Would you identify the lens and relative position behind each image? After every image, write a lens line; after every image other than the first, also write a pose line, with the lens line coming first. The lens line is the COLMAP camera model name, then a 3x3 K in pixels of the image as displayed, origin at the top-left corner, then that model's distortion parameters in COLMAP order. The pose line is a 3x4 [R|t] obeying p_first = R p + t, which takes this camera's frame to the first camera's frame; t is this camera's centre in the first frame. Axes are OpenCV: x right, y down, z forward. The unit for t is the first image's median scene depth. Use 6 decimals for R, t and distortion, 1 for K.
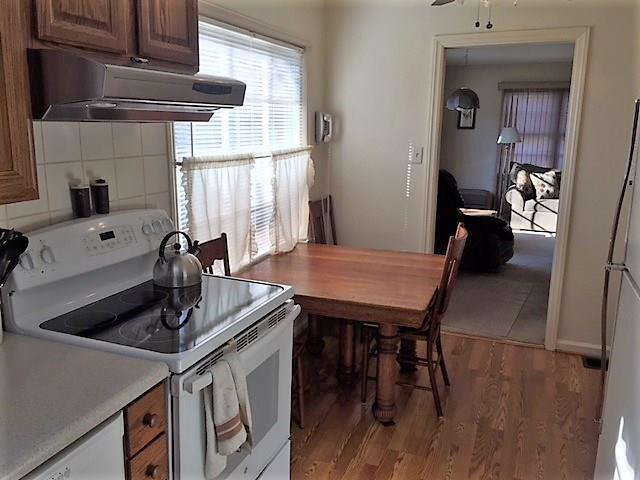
lens RADIAL K [[547.9, 0, 319.7], [0, 547.9, 240.9], [0, 0, 1]] dist [0.083982, -0.115512]
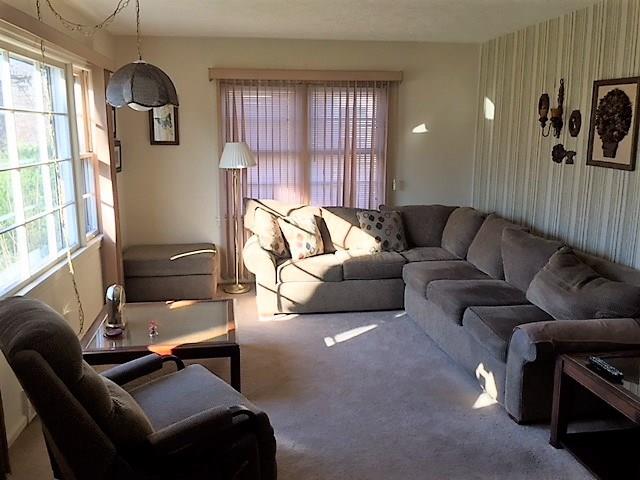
lens RADIAL K [[547.9, 0, 321.8], [0, 547.9, 240.0], [0, 0, 1]] dist [0.083982, -0.115512]
pose [[0.879647, -0.098698, 0.465274, 0.132865], [0.110139, 0.993913, 0.002609, -0.088219], [-0.462700, 0.048950, 0.885163, 0.421486]]
